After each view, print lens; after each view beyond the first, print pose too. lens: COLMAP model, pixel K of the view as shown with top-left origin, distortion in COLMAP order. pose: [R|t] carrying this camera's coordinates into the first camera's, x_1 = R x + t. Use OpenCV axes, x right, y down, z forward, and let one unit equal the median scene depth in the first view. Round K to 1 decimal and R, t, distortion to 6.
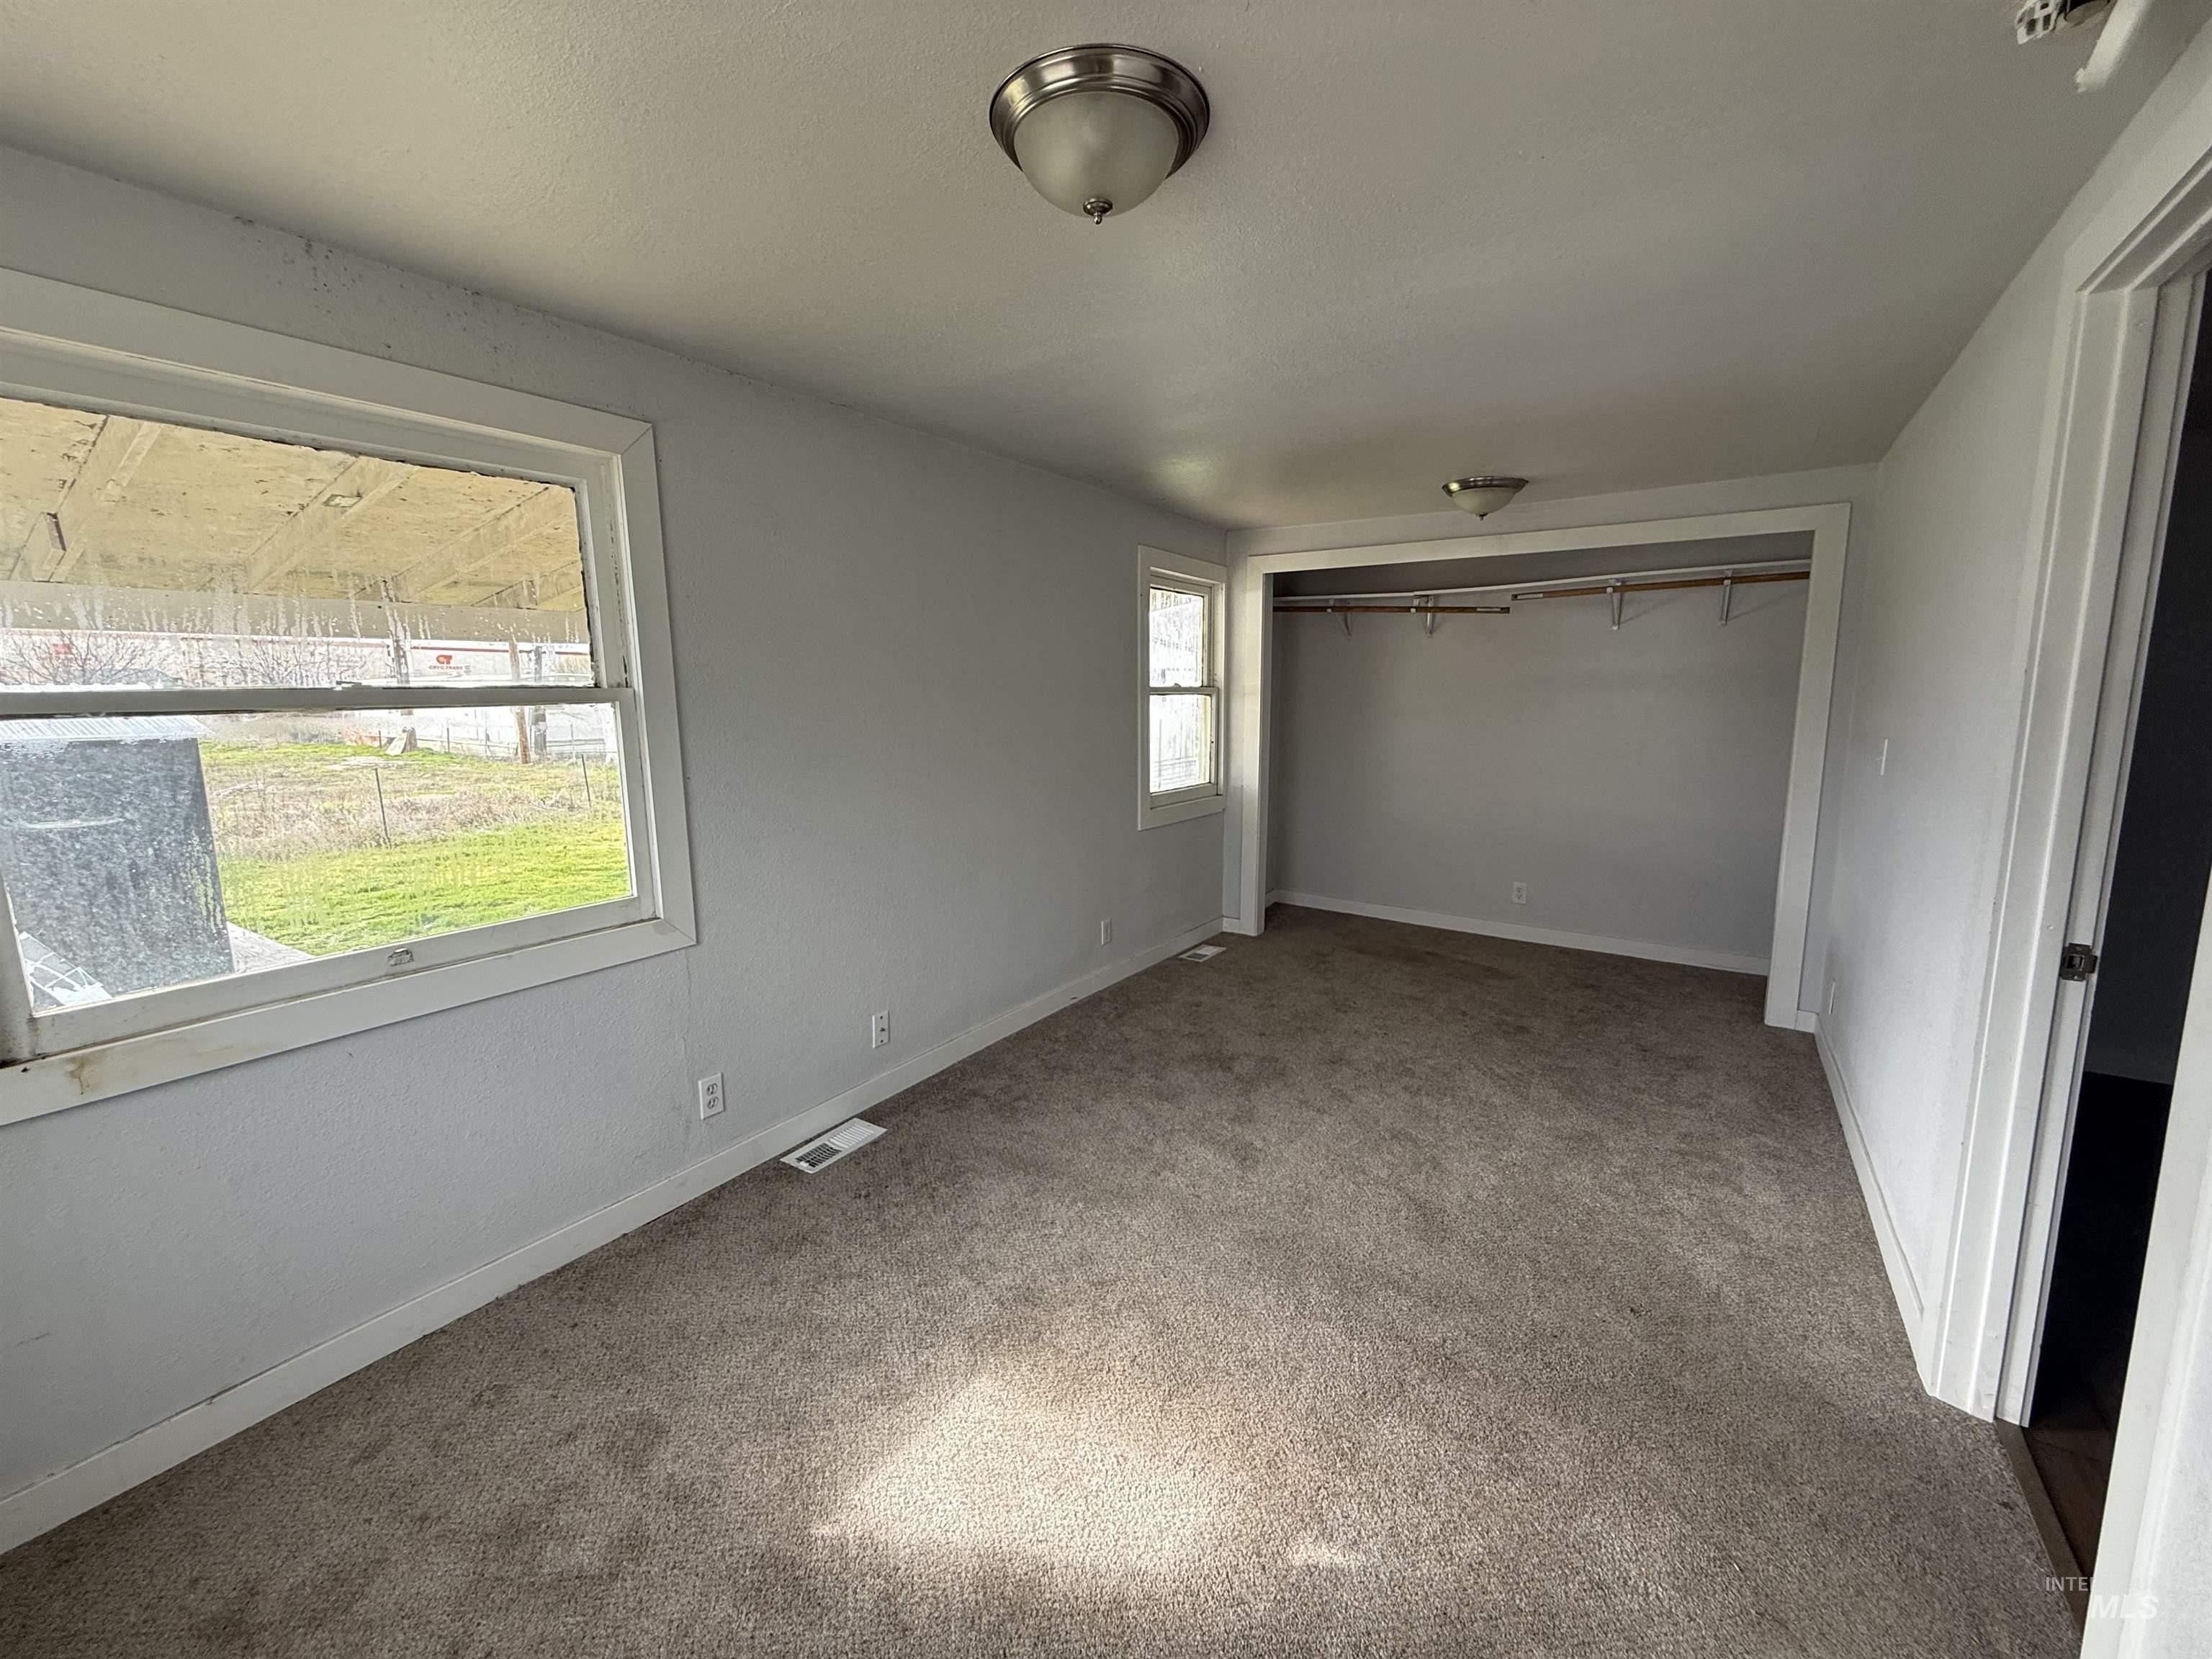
lens RADIAL K [[890.8, 0, 1106.0], [0, 890.8, 829.5], [0, 0, 1]] dist [-0.001628, 0.000064]
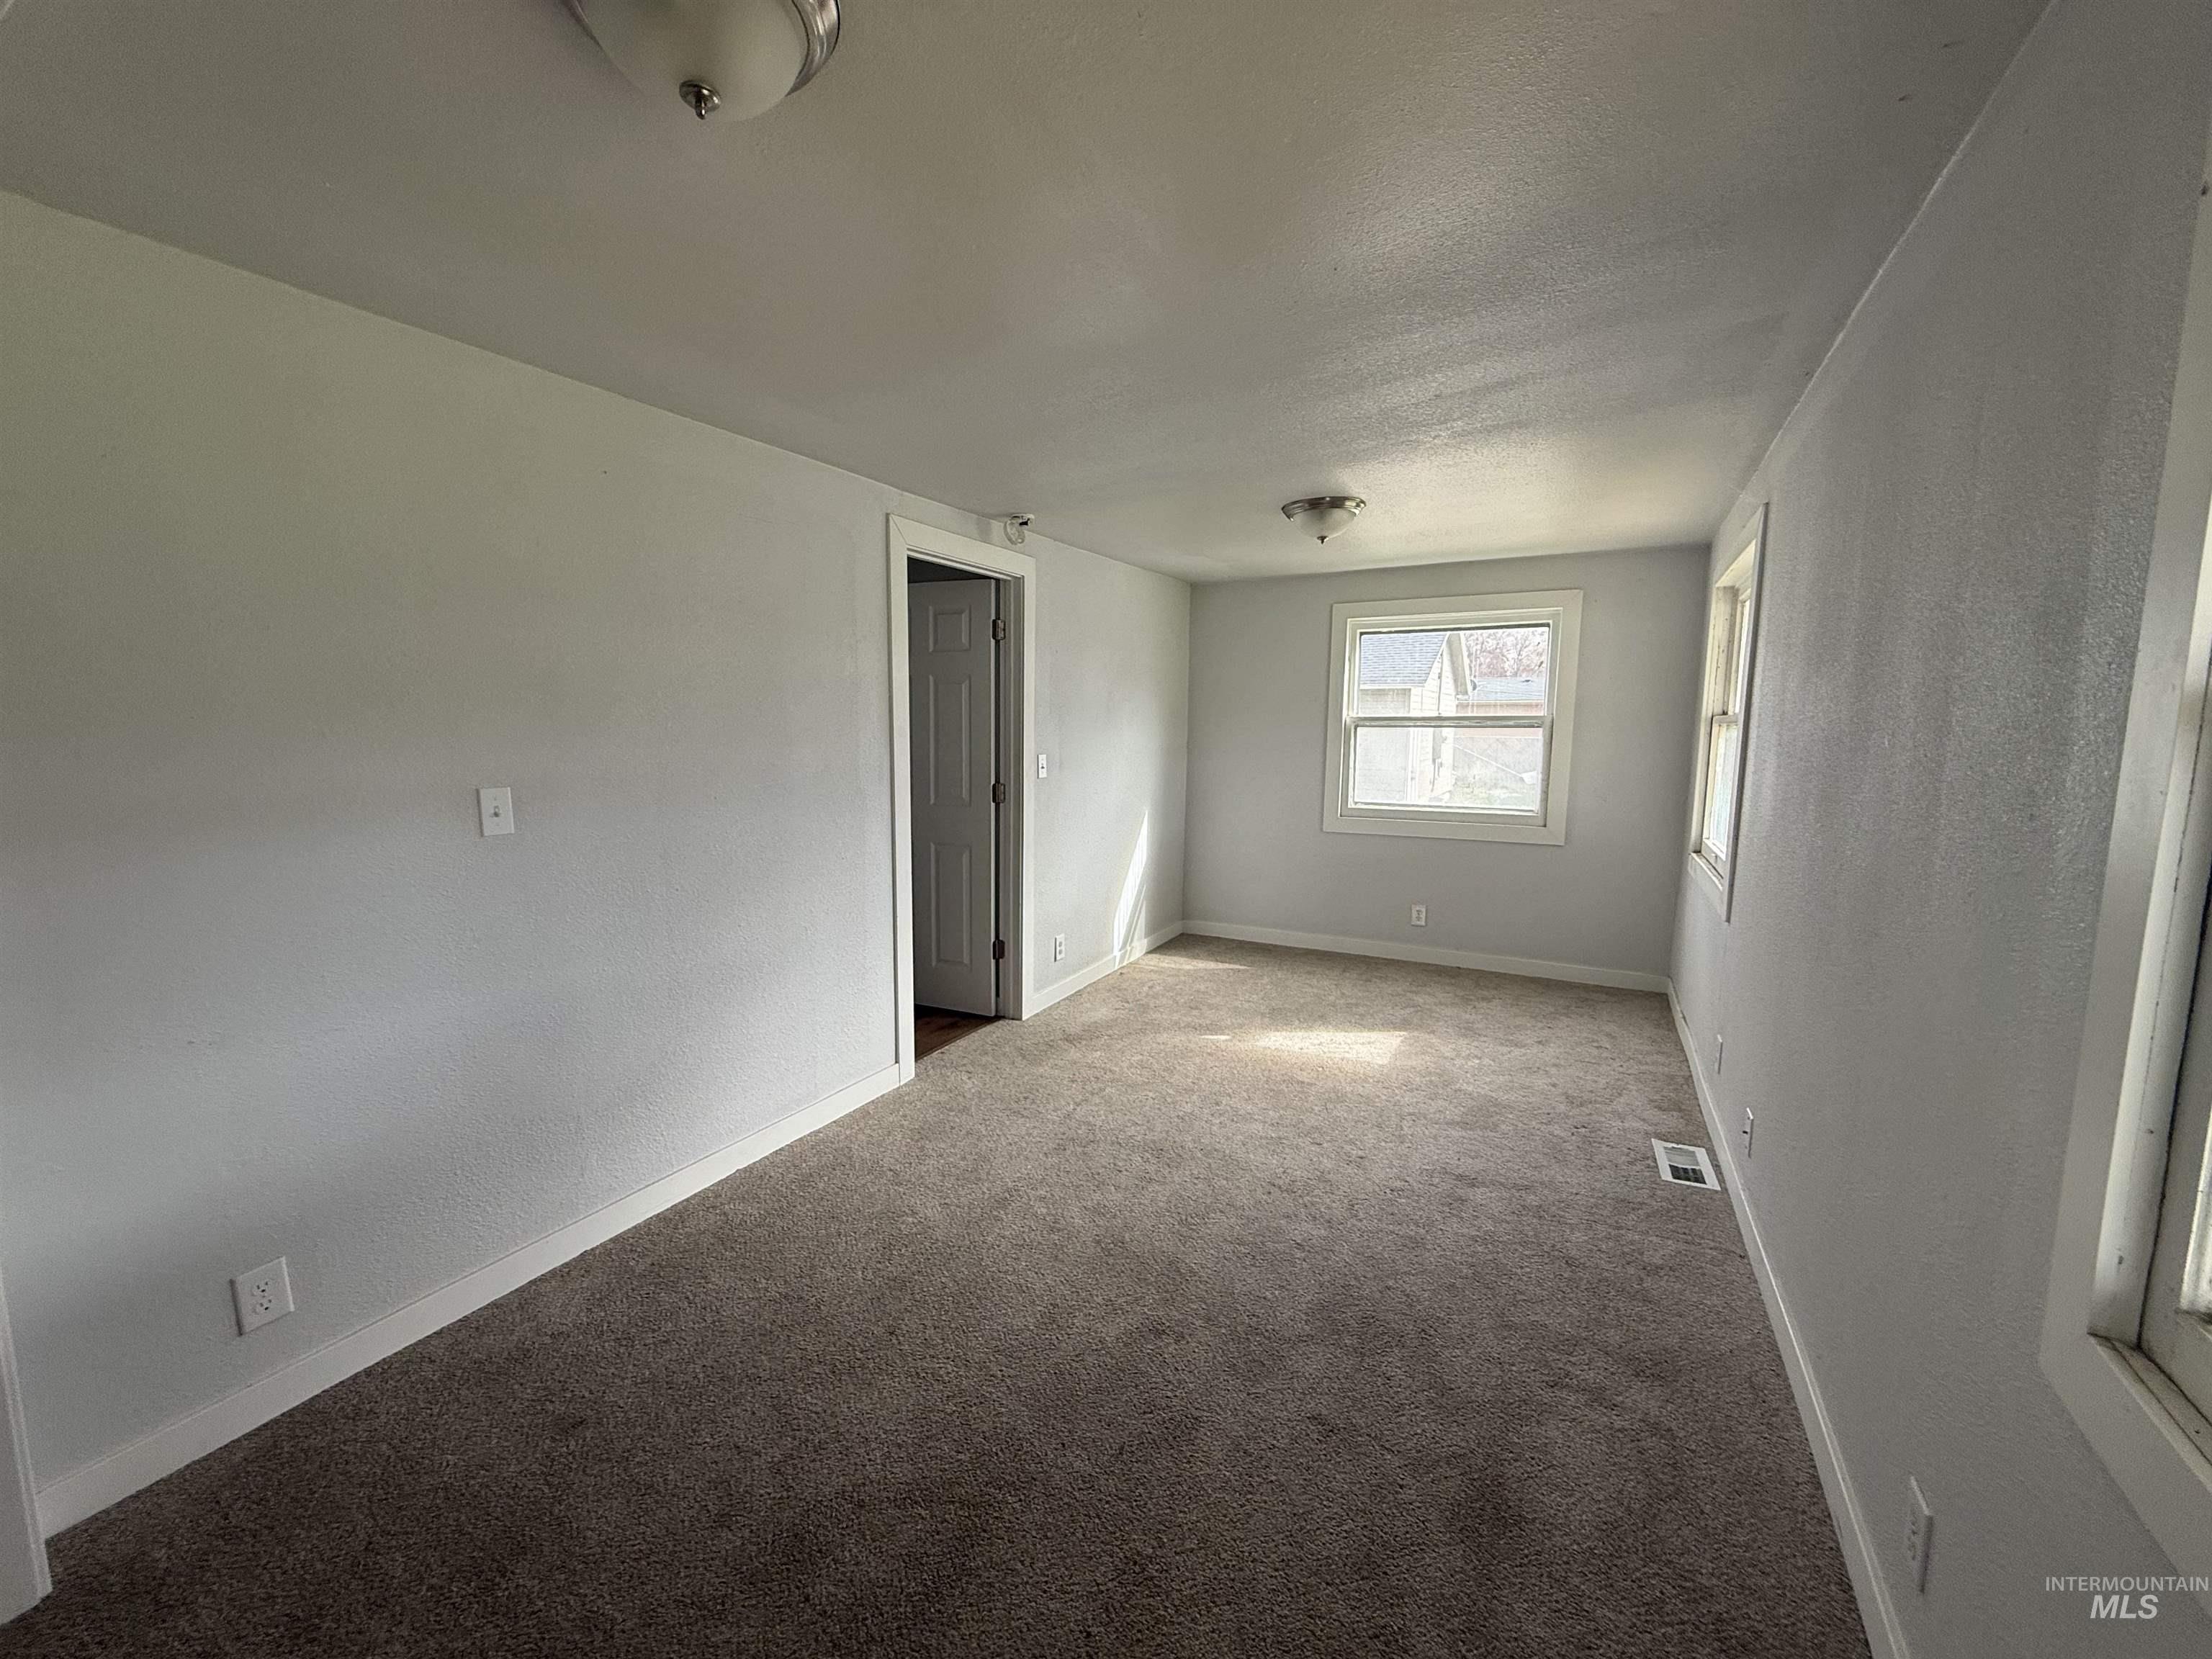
lens RADIAL K [[890.8, 0, 1106.0], [0, 890.8, 829.5], [0, 0, 1]] dist [-0.001628, 0.000064]
pose [[-0.995628, 0.004890, -0.093282, 0.609767], [-0.021388, 0.960164, 0.278617, -0.378893], [0.090928, 0.279394, -0.955861, 2.536958]]
